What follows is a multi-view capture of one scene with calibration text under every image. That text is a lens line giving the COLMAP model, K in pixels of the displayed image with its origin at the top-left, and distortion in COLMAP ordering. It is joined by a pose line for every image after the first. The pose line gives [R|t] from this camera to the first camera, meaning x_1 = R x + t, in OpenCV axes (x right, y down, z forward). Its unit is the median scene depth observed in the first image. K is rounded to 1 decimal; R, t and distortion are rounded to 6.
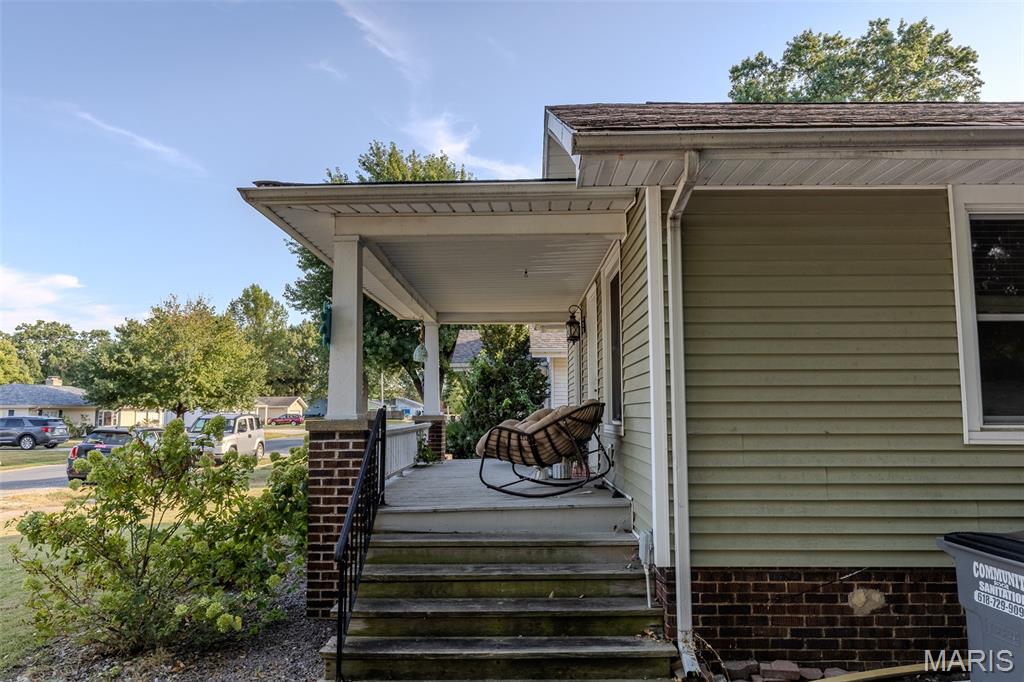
lens RADIAL K [[693.0, 0, 512.0], [0, 693.0, 341.0], [0, 0, 1]] dist [-0.005553, 0.047055]
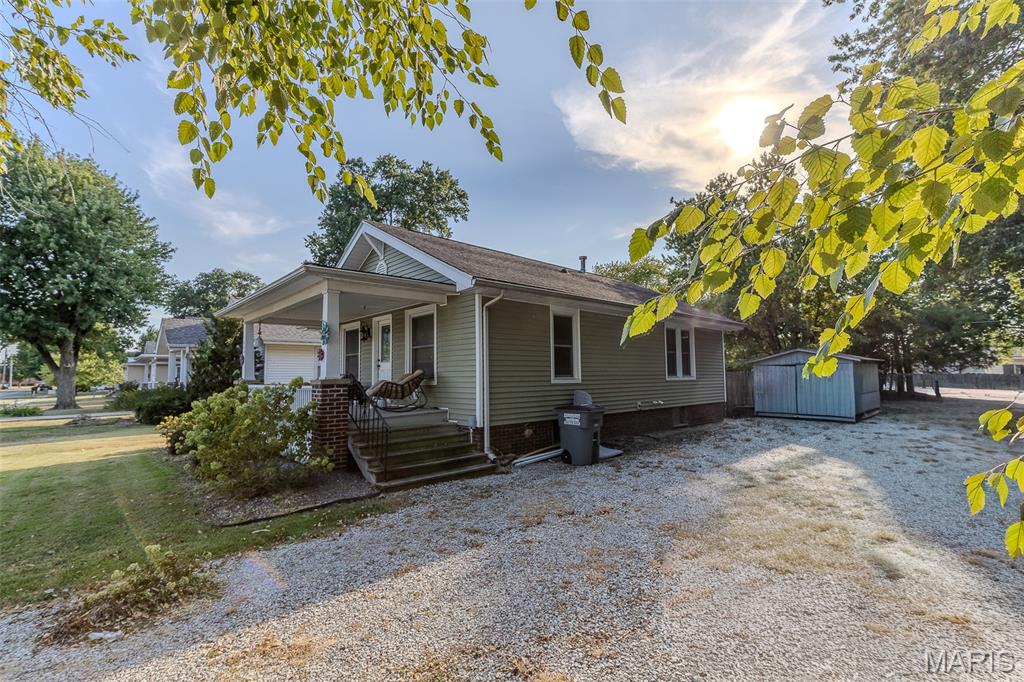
lens RADIAL K [[459.3, 0, 515.5], [0, 459.3, 349.9], [0, 0, 1]] dist [0.008711, -0.000349]
pose [[0.730941, 0.032986, 0.681643, -0.100698], [-0.057446, 0.998260, 0.013293, -0.003155], [-0.680018, -0.048874, 0.731564, -0.049455]]
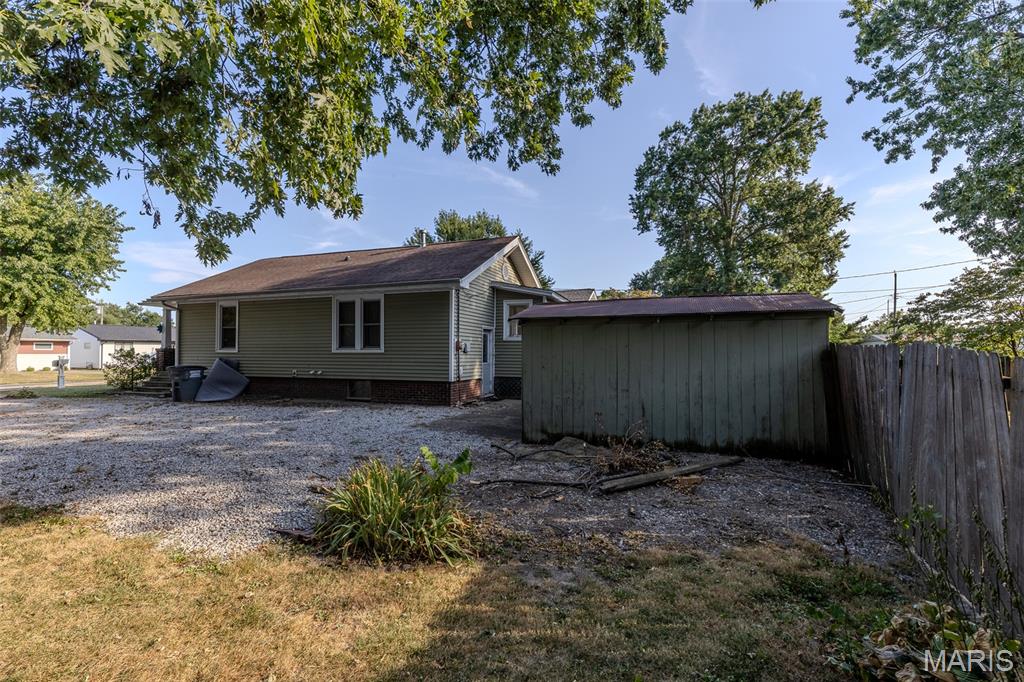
lens RADIAL K [[467.5, 0, 512.0], [0, 467.5, 341.0], [0, 0, 1]] dist [0.017659, 0.000147]
pose [[0.939542, -0.004371, -0.342406, 0.401728], [0.029764, 0.997177, 0.068941, -0.011225], [0.341138, -0.074965, 0.937019, -0.156121]]
